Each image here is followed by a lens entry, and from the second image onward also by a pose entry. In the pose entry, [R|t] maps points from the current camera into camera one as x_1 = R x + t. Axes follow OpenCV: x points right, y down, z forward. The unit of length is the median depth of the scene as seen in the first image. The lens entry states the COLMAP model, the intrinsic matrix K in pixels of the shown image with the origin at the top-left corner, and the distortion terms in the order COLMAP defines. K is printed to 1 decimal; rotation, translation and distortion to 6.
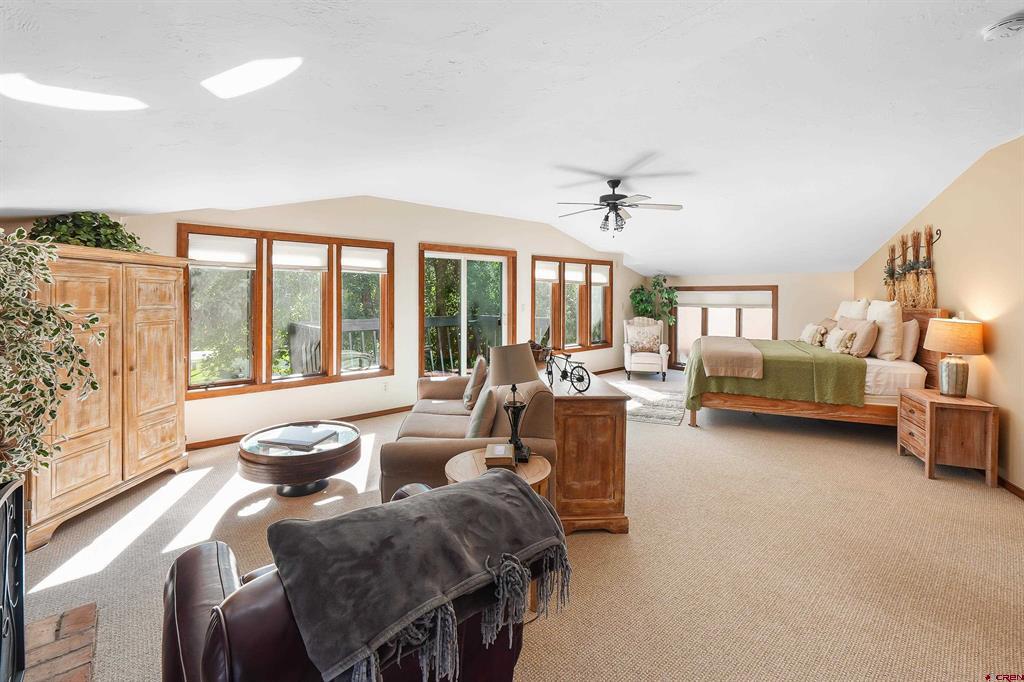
lens RADIAL K [[439.1, 0, 511.9], [0, 439.1, 295.5], [0, 0, 1]] dist [-0.000901, -0.000189]
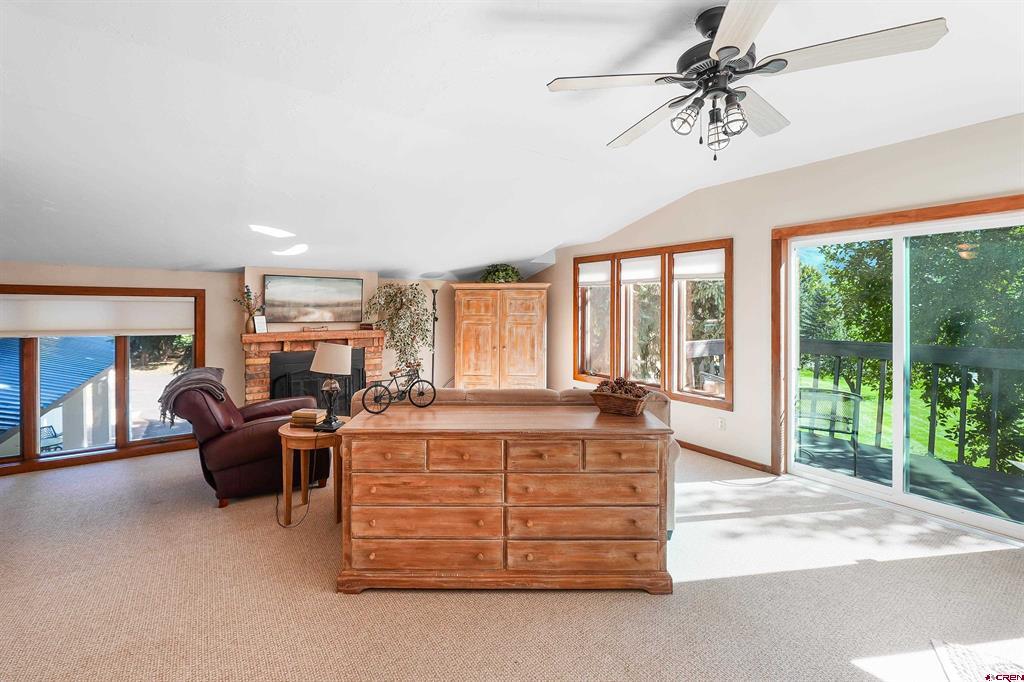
lens RADIAL K [[434.6, 0, 514.7], [0, 434.6, 304.0], [0, 0, 1]] dist [0.000538, -0.000042]
pose [[-0.106633, -0.007901, -0.994267, 0.568151], [-0.000766, 0.999969, -0.007864, 0.000794], [0.994298, -0.000077, -0.106636, 0.771294]]
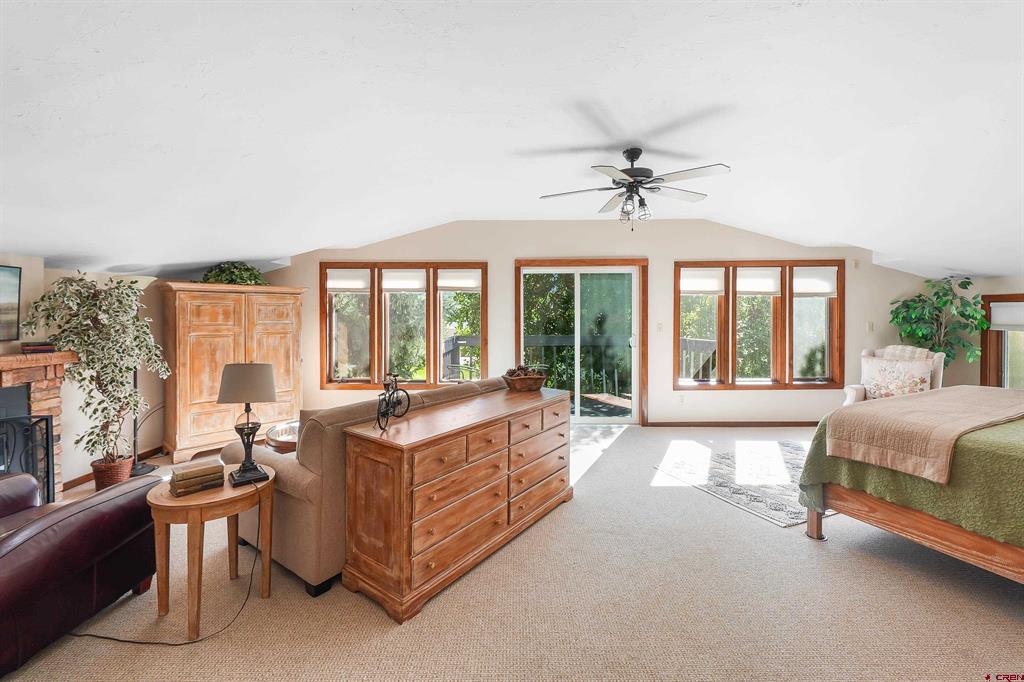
lens RADIAL K [[429.5, 0, 511.1], [0, 429.5, 314.1], [0, 0, 1]] dist [-0.002011, -0.000153]
pose [[0.743639, -0.002249, -0.668578, 0.490360], [0.004805, 0.999986, 0.001980, 0.000860], [0.668564, -0.004685, 0.743640, 0.312068]]
